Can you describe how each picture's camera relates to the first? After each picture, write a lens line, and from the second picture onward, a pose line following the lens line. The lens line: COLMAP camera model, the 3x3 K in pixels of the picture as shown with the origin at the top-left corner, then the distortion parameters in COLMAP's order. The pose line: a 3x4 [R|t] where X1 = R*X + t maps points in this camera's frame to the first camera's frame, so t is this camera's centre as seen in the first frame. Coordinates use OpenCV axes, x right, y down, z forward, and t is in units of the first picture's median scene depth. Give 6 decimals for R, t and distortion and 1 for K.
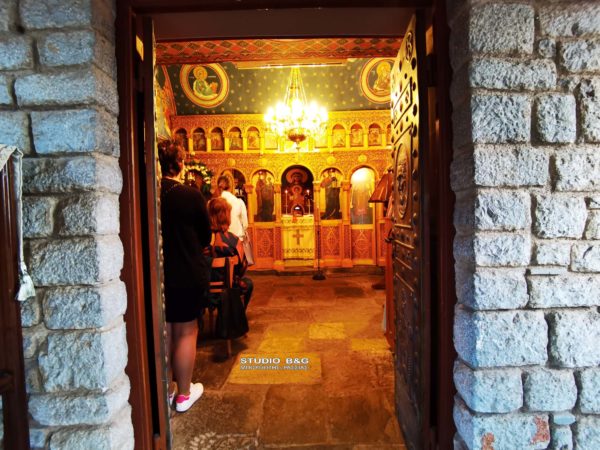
lens RADIAL K [[297.9, 0, 301.6], [0, 297.9, 228.3], [0, 0, 1]] dist [0.008059, -0.012947]
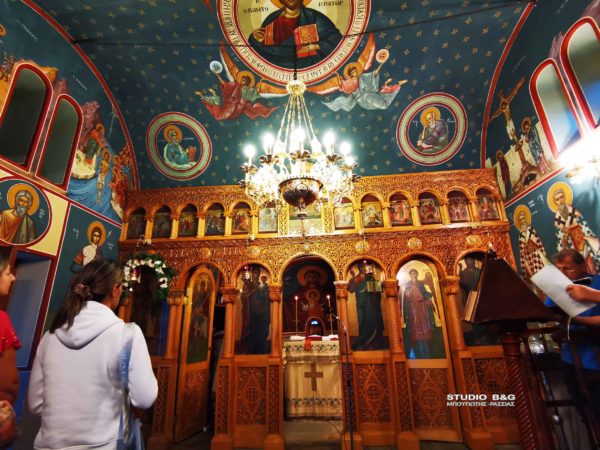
lens RADIAL K [[297.9, 0, 300.2], [0, 297.9, 224.5], [0, 0, 1]] dist [0.008059, -0.012947]
pose [[0.996453, -0.028571, -0.079152, 0.020743], [-0.001137, 0.935944, -0.352147, -0.055425], [0.084143, 0.350988, 0.932592, 0.402302]]
